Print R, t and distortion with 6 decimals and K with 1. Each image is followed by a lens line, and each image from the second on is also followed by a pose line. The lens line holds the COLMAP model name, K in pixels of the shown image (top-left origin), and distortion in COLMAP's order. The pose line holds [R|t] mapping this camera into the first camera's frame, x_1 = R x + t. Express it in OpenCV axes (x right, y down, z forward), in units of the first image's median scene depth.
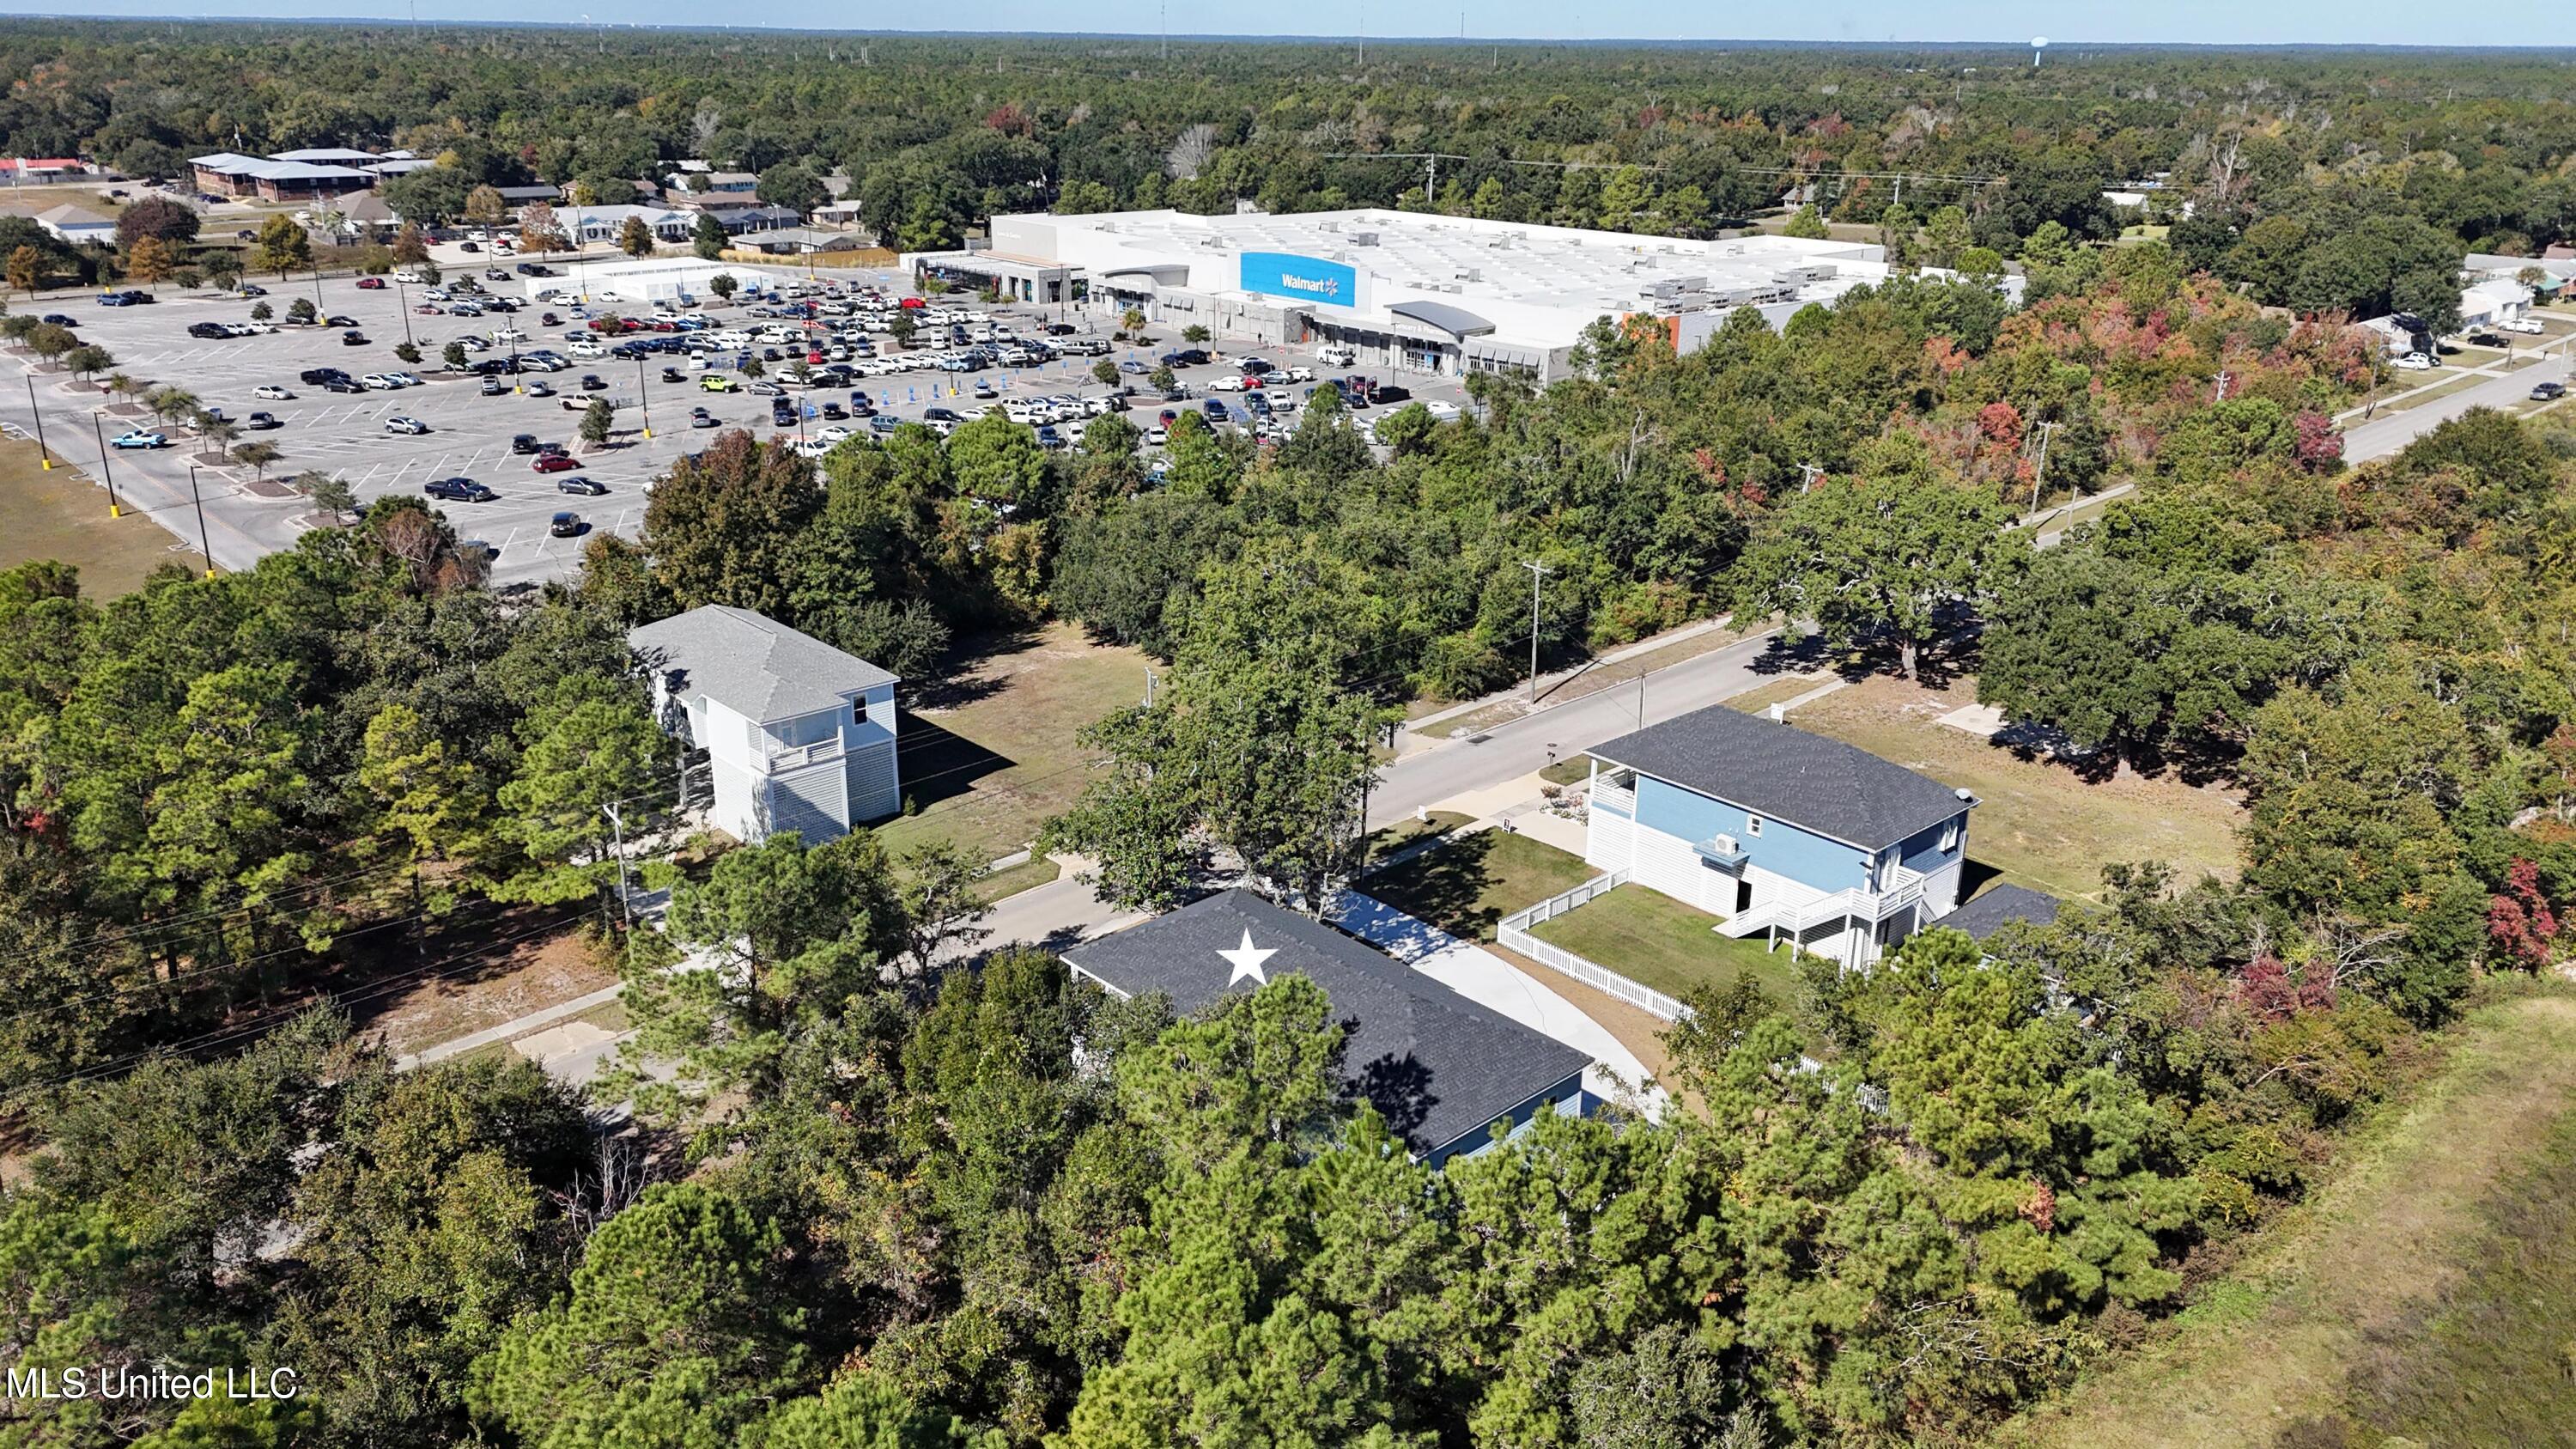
lens RADIAL K [[1899.8, 0, 1288.0], [0, 1899.8, 724.5], [0, 0, 1]] dist [0.109697, -0.122935]
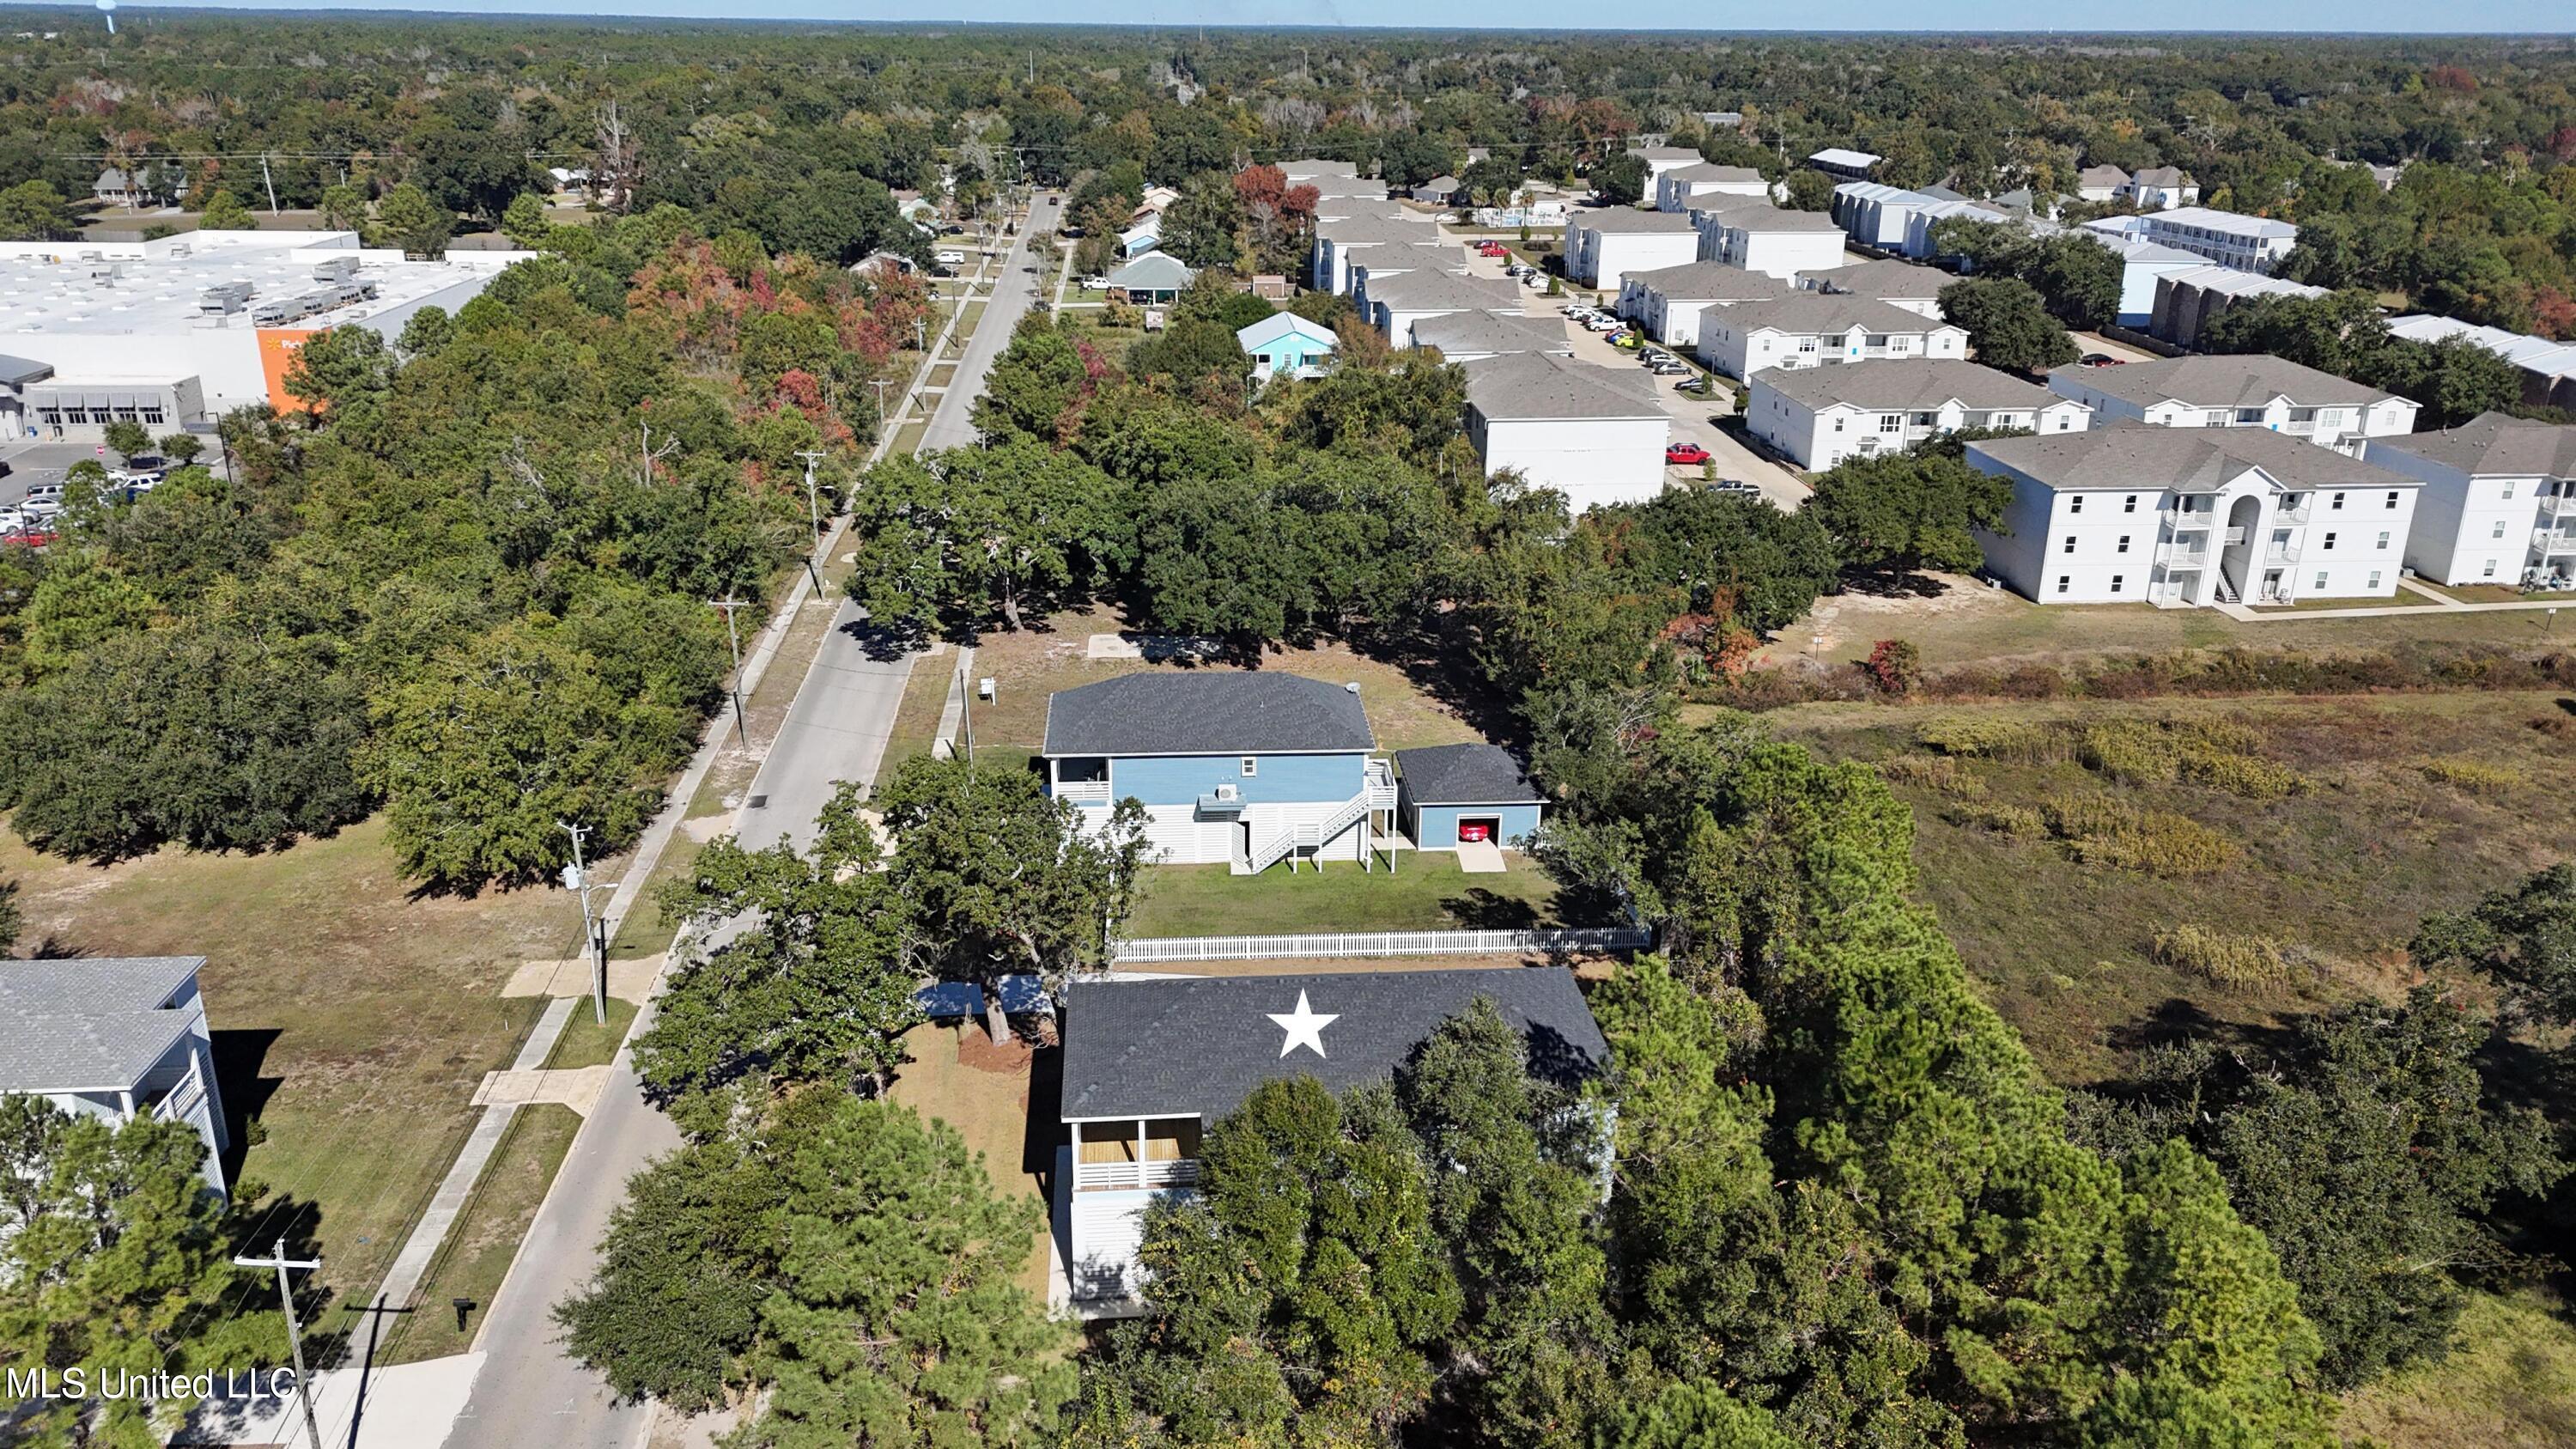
lens RADIAL K [[1899.8, 0, 1288.0], [0, 1899.8, 724.5], [0, 0, 1]] dist [0.109697, -0.122935]
pose [[0.617863, -0.278176, 0.735434, -0.372250], [0.265811, 0.954156, 0.137590, -0.079360], [-0.739993, 0.110475, 0.663480, 0.204269]]
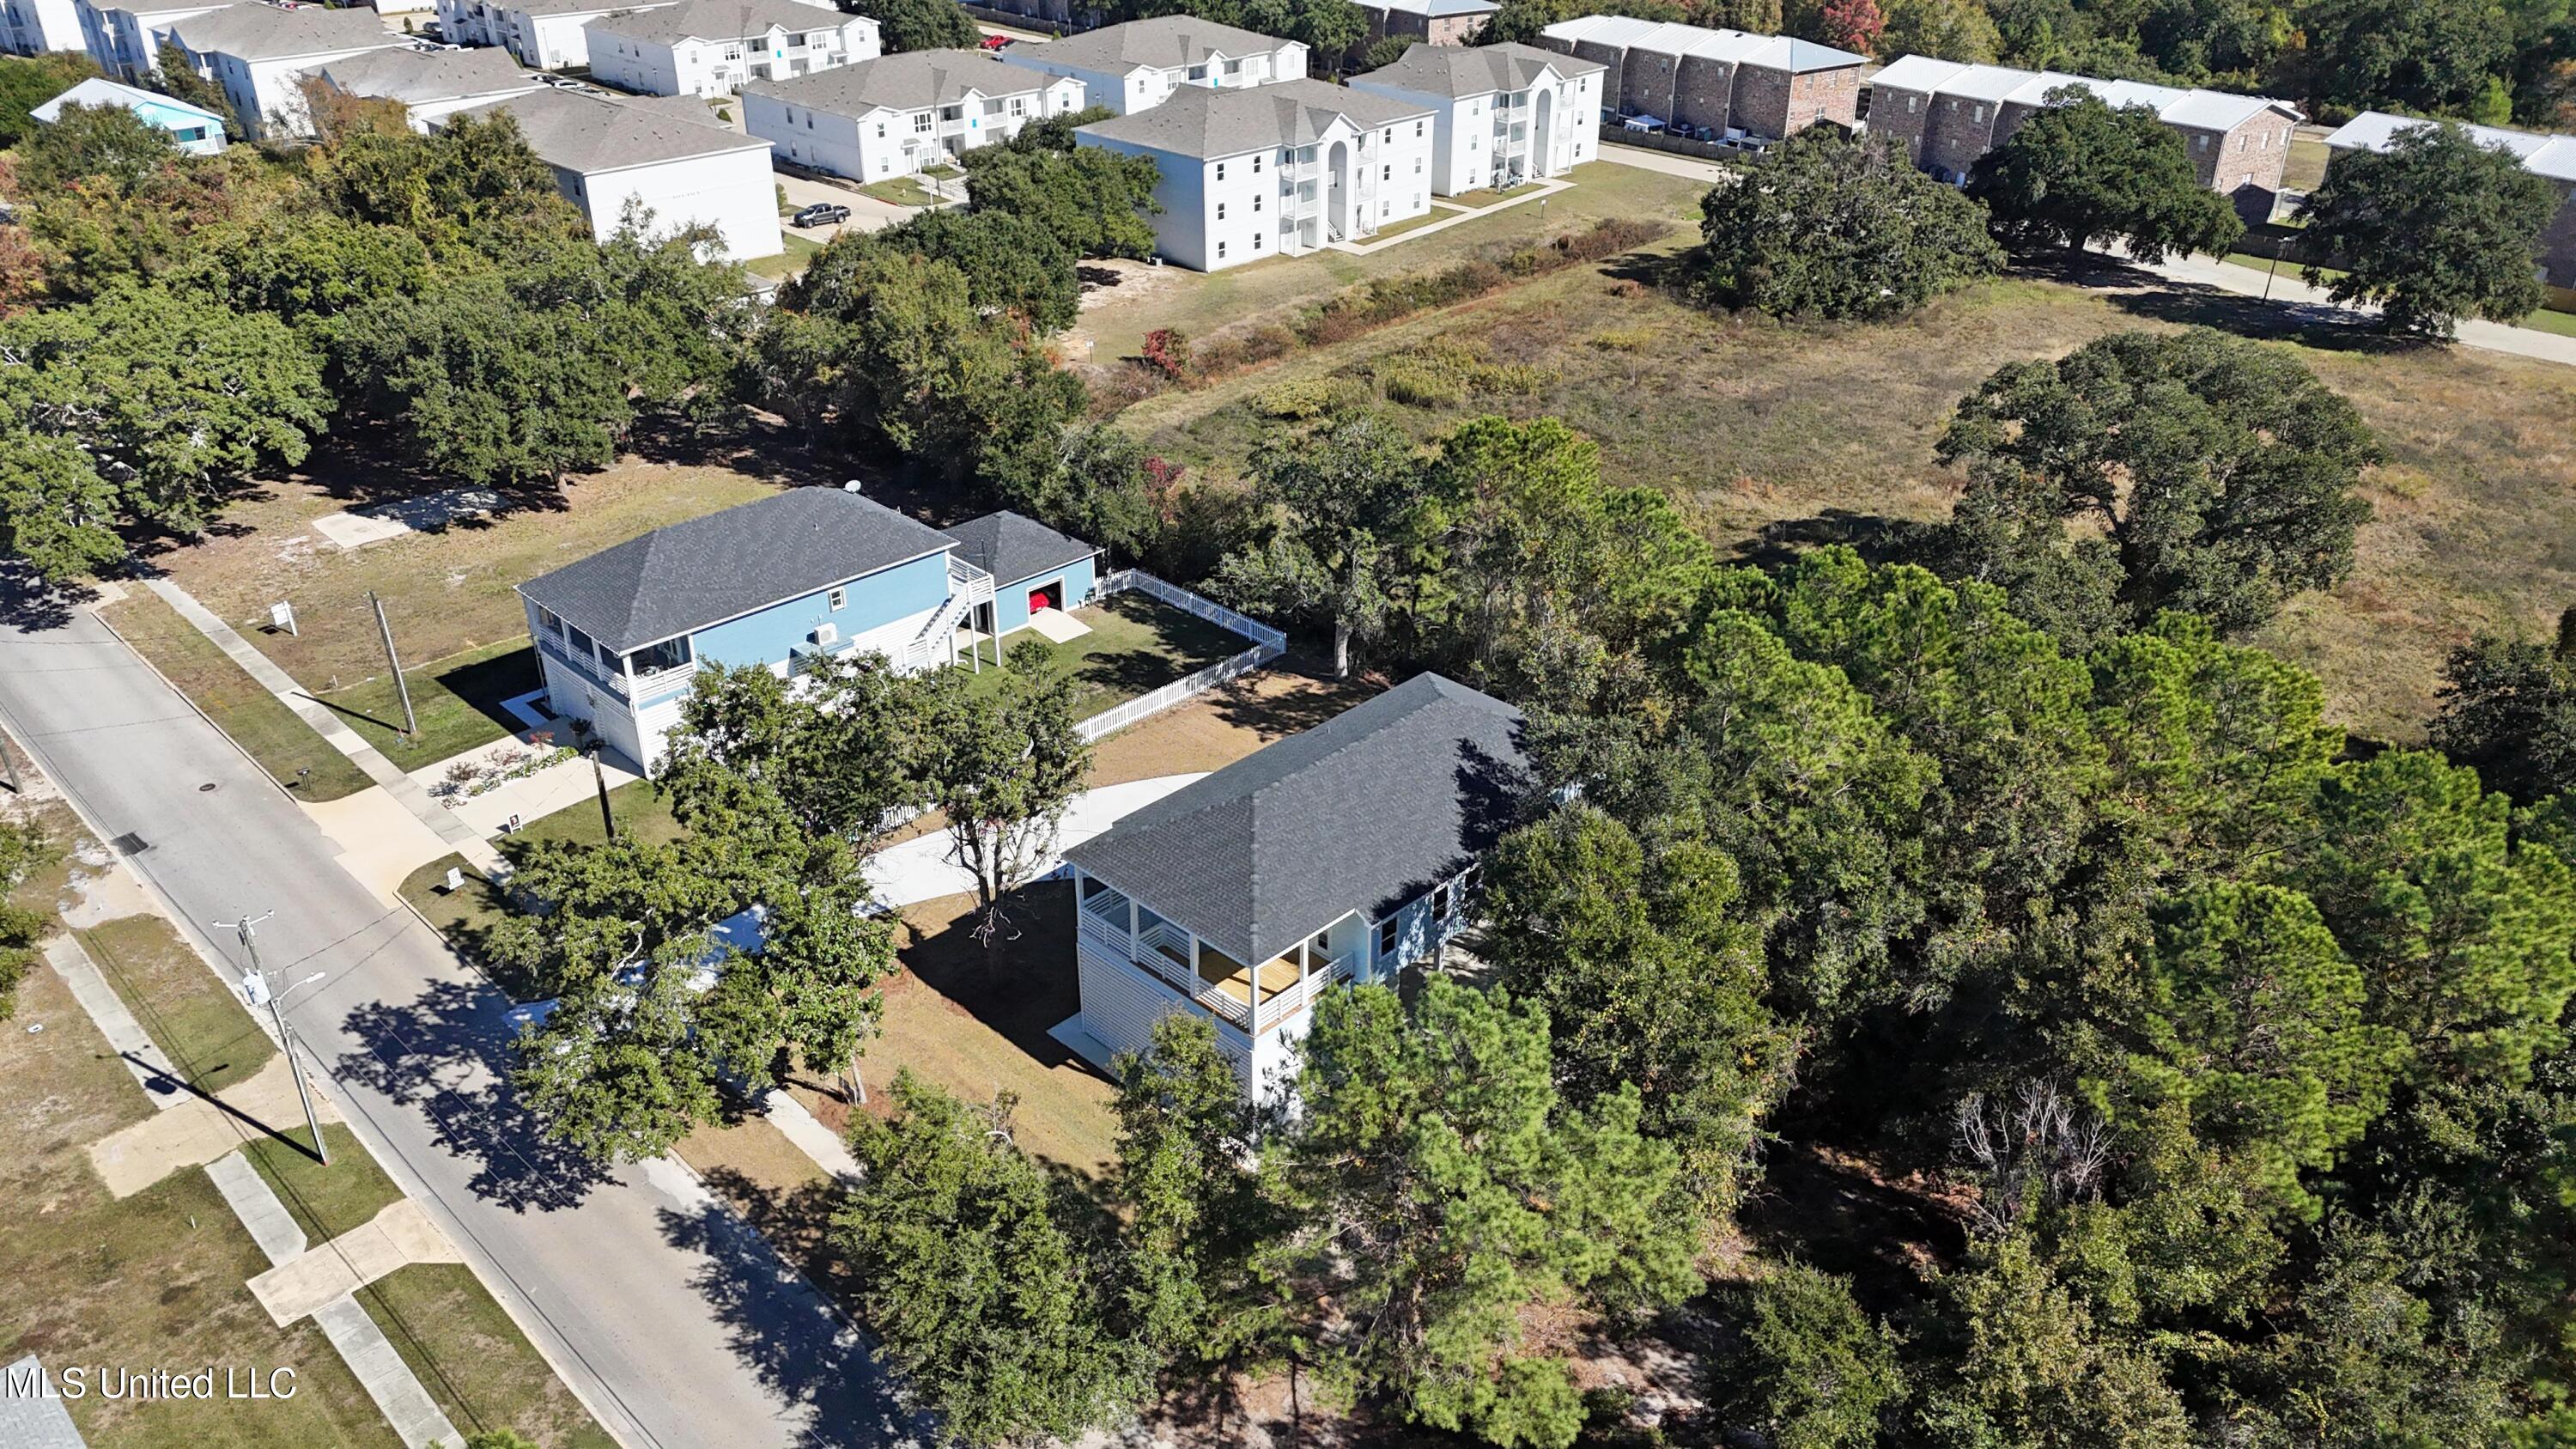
lens RADIAL K [[1899.8, 0, 1288.0], [0, 1899.8, 724.5], [0, 0, 1]] dist [0.109697, -0.122935]
pose [[-0.041033, -0.483875, 0.874175, -0.441281], [0.341038, 0.815586, 0.467453, -0.186588], [-0.939154, 0.317307, 0.131554, 0.501387]]
